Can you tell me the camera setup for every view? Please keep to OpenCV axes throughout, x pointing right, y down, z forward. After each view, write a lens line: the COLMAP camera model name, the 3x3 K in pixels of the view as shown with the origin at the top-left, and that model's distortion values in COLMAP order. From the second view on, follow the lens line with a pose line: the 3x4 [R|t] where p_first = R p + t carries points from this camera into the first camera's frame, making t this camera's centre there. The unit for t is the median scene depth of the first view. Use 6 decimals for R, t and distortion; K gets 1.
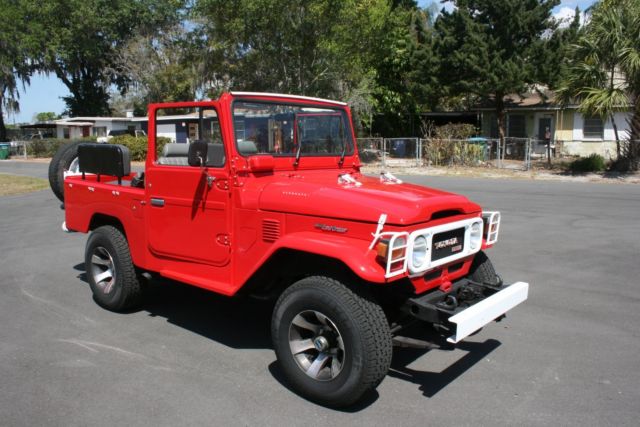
lens RADIAL K [[543.2, 0, 316.0], [0, 543.2, 215.6], [0, 0, 1]] dist [-0.133502, 0.111363]
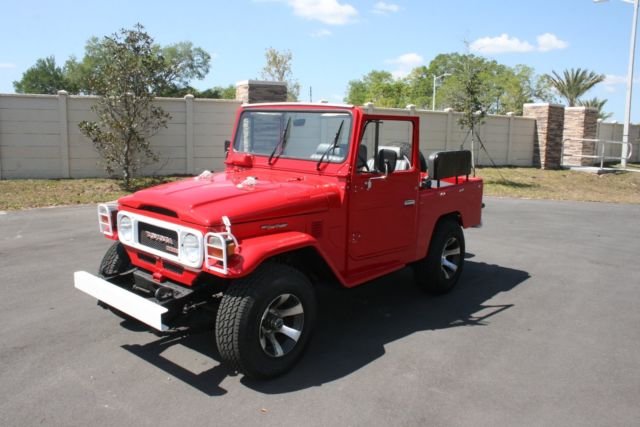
lens RADIAL K [[543.2, 0, 308.8], [0, 543.2, 214.1], [0, 0, 1]] dist [-0.133502, 0.111363]
pose [[-0.000330, 0.154524, -0.987989, 0.223936], [-0.169945, 0.973609, 0.152332, -0.036117], [0.985454, 0.167954, 0.025940, 0.216809]]
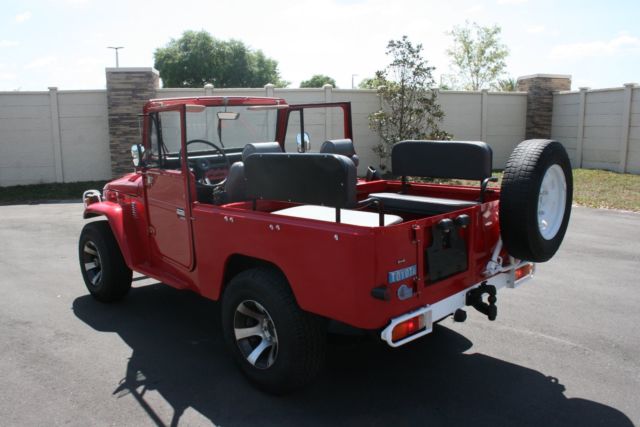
lens RADIAL K [[543.2, 0, 316.4], [0, 543.2, 212.9], [0, 0, 1]] dist [-0.133502, 0.111363]
pose [[-0.993610, -0.004068, 0.112791, -0.071954], [0.031318, 0.950169, 0.310160, -0.067847], [-0.108432, 0.311710, -0.943970, 0.432300]]
